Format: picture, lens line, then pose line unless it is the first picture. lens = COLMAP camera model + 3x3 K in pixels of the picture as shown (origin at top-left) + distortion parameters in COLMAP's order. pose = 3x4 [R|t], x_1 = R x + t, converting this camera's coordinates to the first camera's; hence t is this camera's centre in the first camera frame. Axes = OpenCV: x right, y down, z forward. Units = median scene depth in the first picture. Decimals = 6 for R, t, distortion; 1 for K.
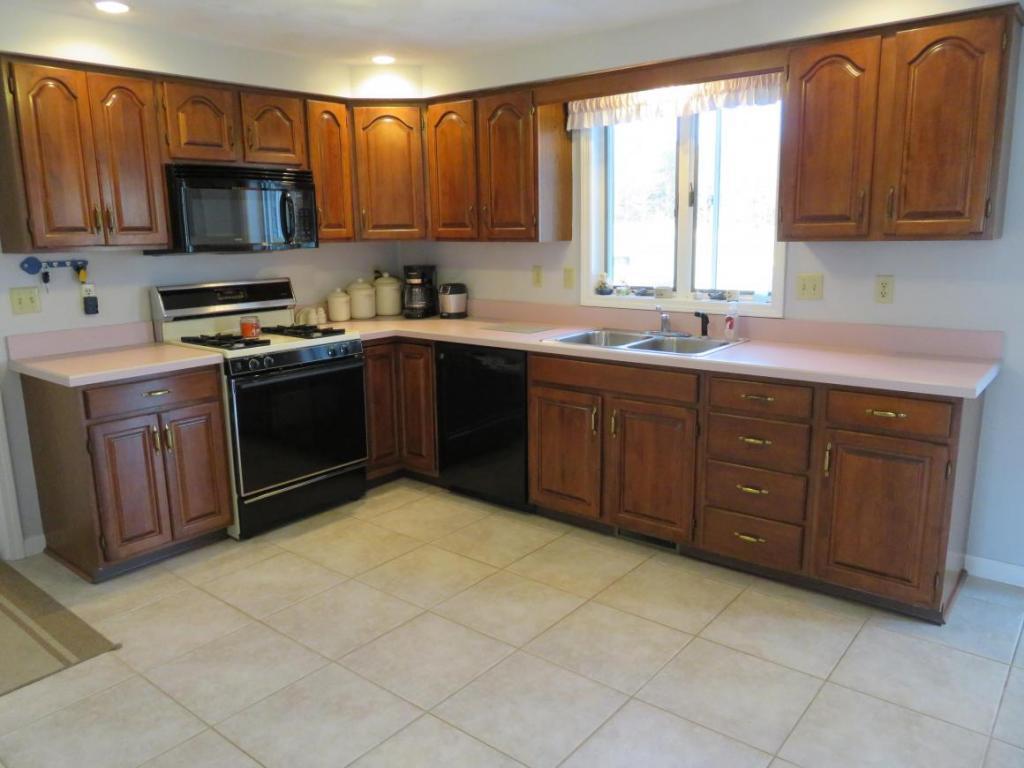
lens RADIAL K [[760.6, 0, 513.5], [0, 760.6, 384.0], [0, 0, 1]] dist [-0.008698, -0.001408]
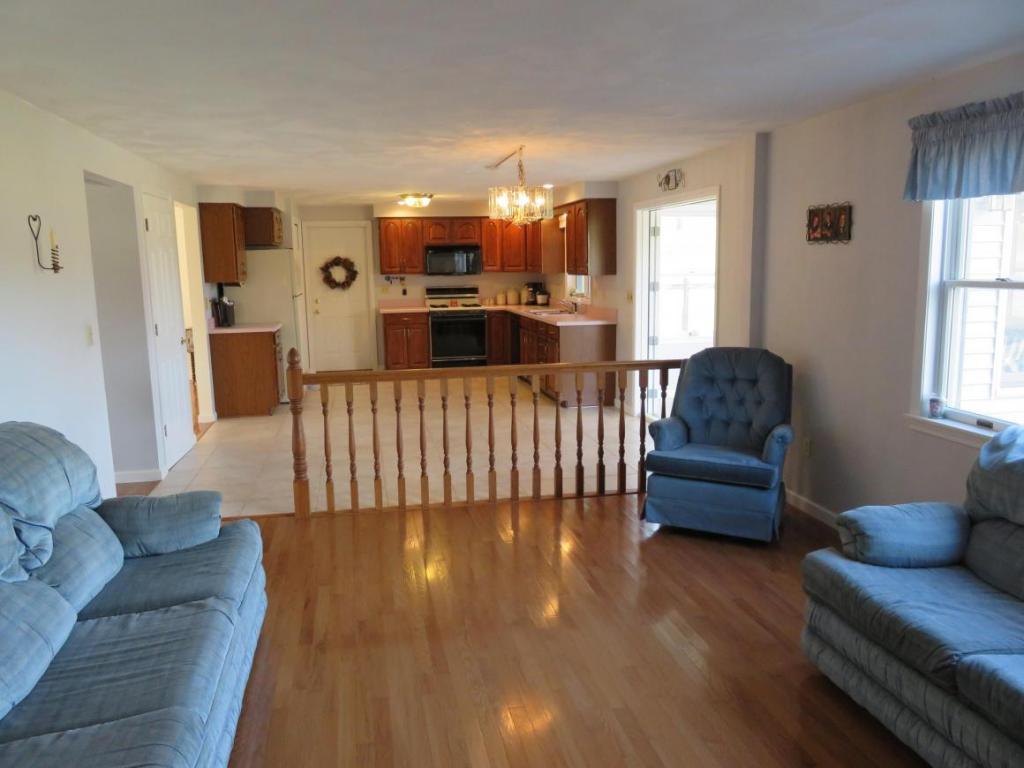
lens RADIAL K [[760.6, 0, 511.4], [0, 760.6, 382.5], [0, 0, 1]] dist [-0.008698, -0.001408]
pose [[0.762337, 0.104058, -0.638759, 1.636513], [-0.125997, 0.991967, 0.011225, 0.157780], [0.634796, 0.071924, 0.769325, -0.981697]]
